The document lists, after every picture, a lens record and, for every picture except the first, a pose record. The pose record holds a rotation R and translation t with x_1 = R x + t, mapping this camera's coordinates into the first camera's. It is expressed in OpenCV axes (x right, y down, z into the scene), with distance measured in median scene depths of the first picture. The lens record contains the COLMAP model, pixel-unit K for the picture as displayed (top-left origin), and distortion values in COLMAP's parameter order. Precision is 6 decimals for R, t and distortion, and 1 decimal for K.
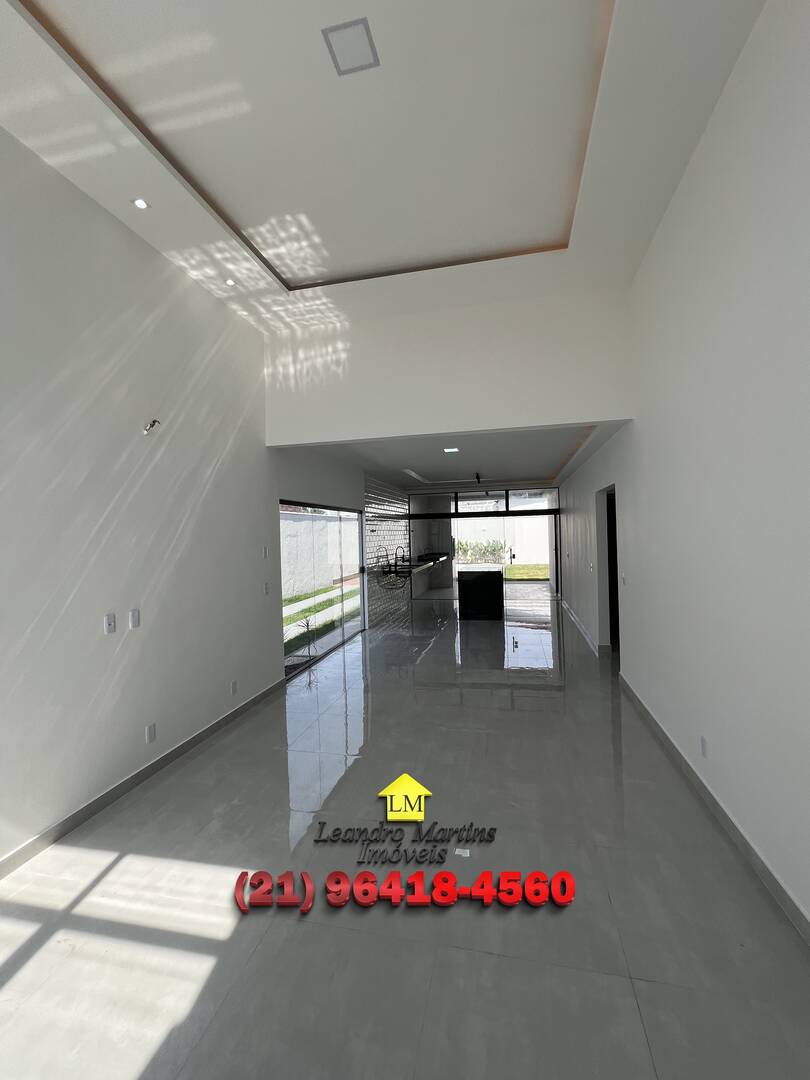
lens RADIAL K [[441.1, 0, 405.0], [0, 441.1, 540.0], [0, 0, 1]] dist [-0.000604, -0.000191]
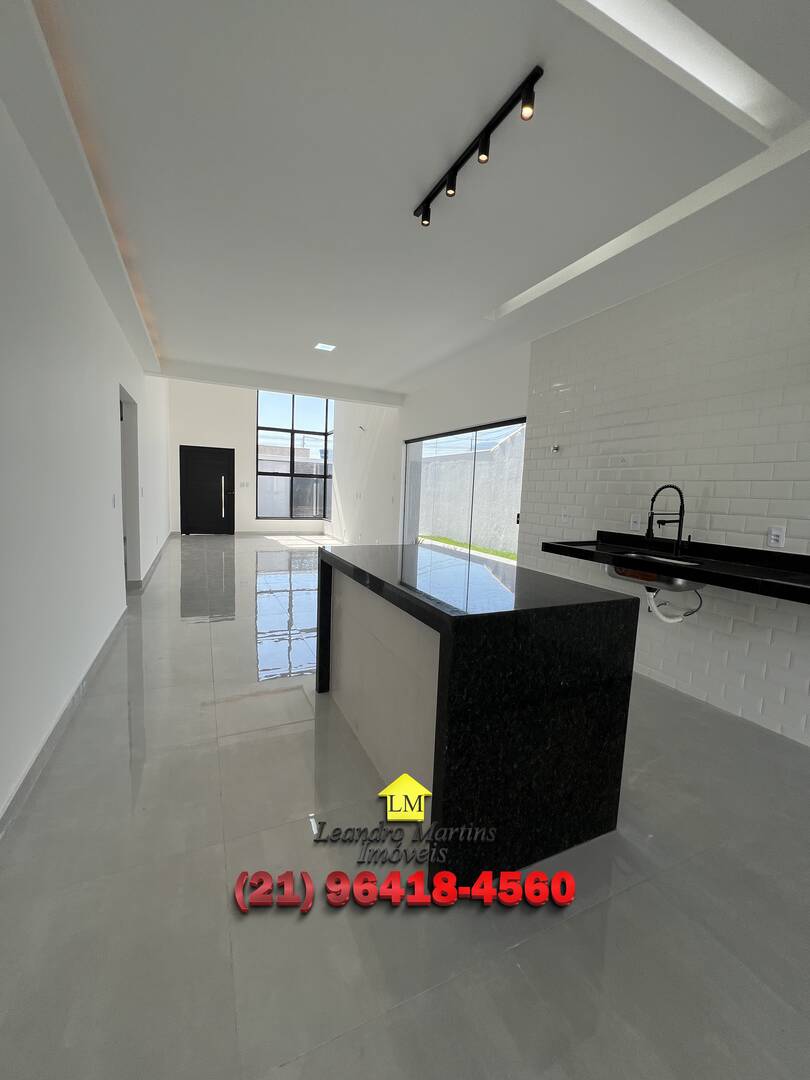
lens RADIAL K [[435.7, 0, 405.0], [0, 435.7, 540.0], [0, 0, 1]] dist [-0.000838, -0.000096]
pose [[-0.780530, 0.067296, -0.621486, 0.292323], [-0.026911, 0.989650, 0.140959, 0.013244], [0.624539, 0.126747, -0.770640, 1.012379]]
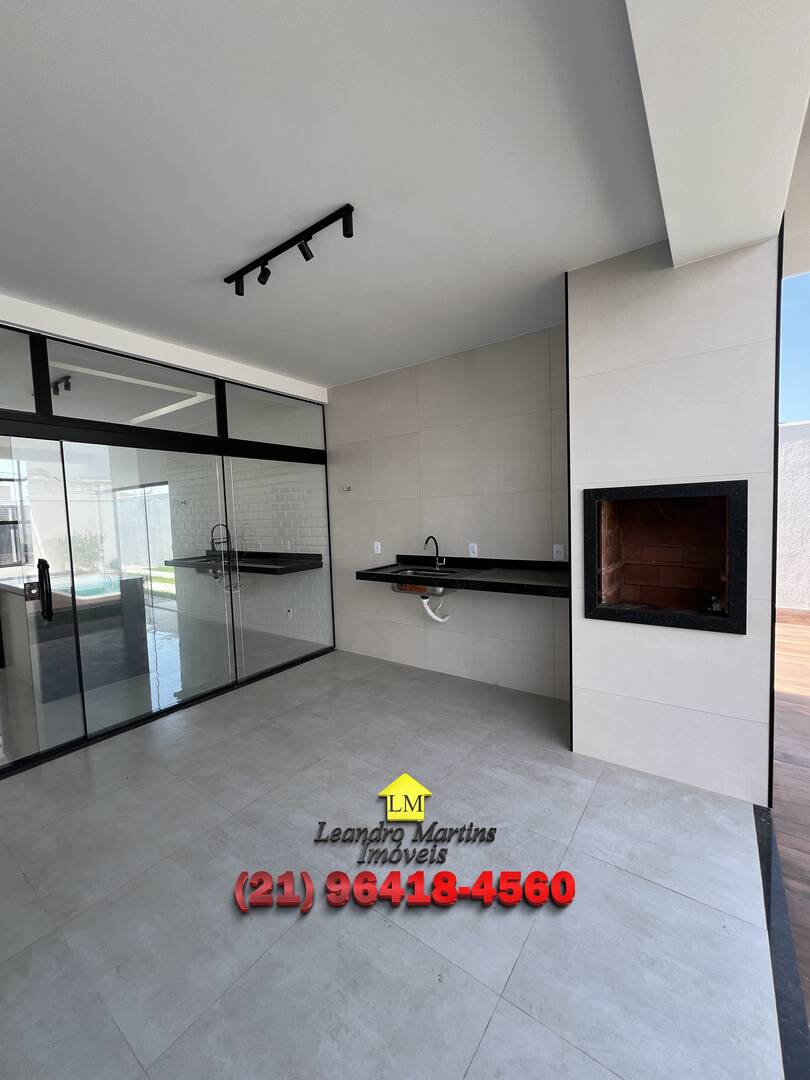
lens RADIAL K [[434.1, 0, 407.5], [0, 434.1, 540.2], [0, 0, 1]] dist [-0.000379, -0.000013]
pose [[-0.374231, 0.100955, -0.921824, 0.405386], [0.034053, 0.994882, 0.095132, -0.010526], [0.926710, 0.004210, -0.375754, 1.325525]]
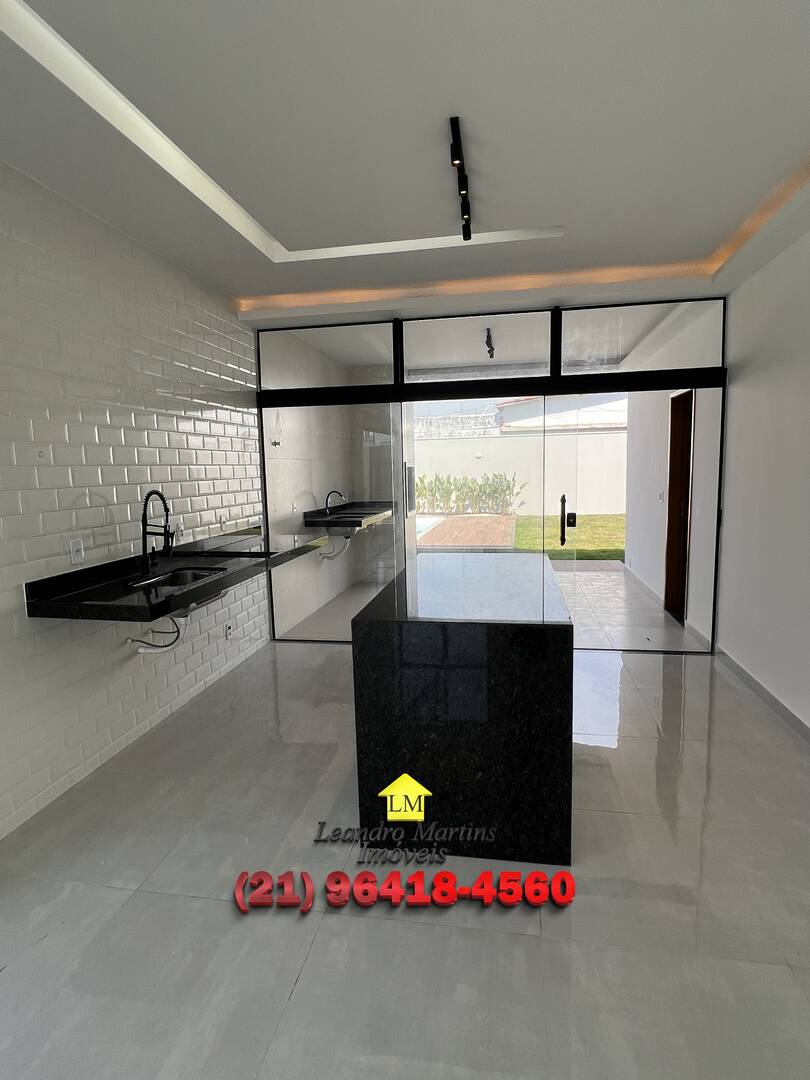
lens RADIAL K [[572.3, 0, 401.3], [0, 572.3, 538.6], [0, 0, 1]] dist [0.001900, 0.000529]
pose [[0.998972, -0.002566, 0.045252, 0.104403], [-0.002421, 0.993949, 0.109819, 0.005165], [-0.045260, -0.109816, 0.992921, 0.596030]]
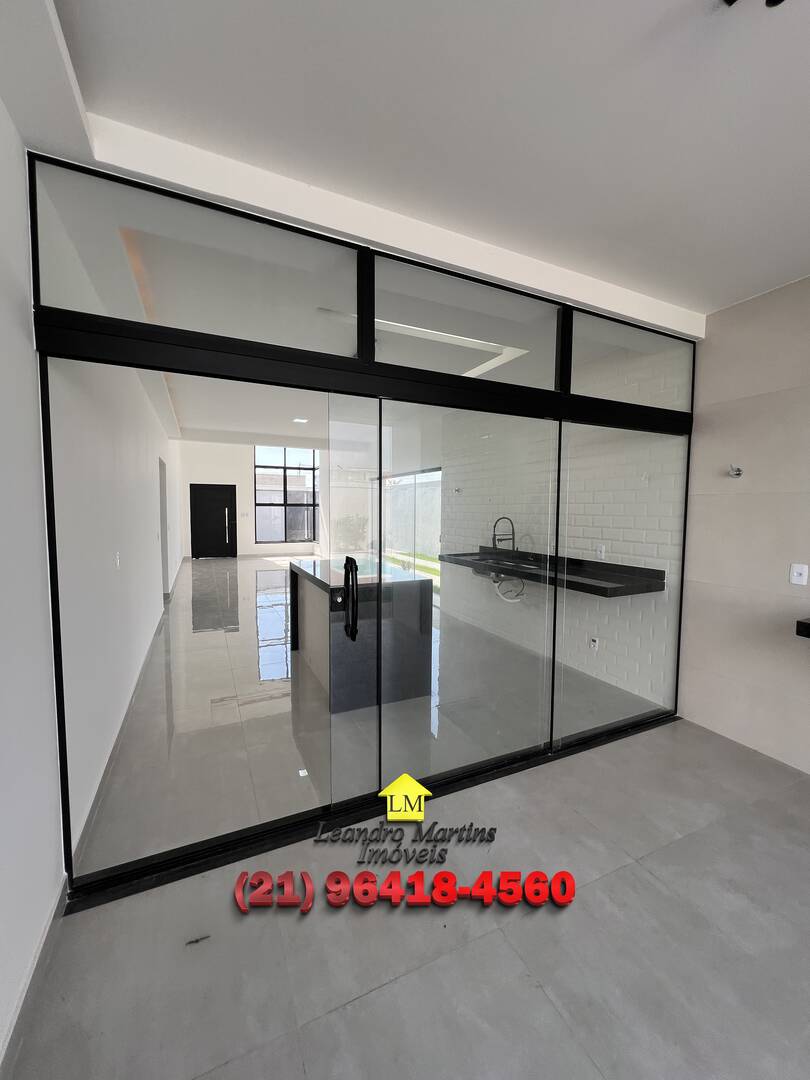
lens RADIAL K [[435.7, 0, 405.0], [0, 435.7, 540.0], [0, 0, 1]] dist [-0.000838, -0.000096]
pose [[-0.779991, 0.066739, -0.622221, 0.350436], [0.005608, 0.995002, 0.099694, -0.008879], [0.625765, 0.074272, -0.776468, 1.188784]]
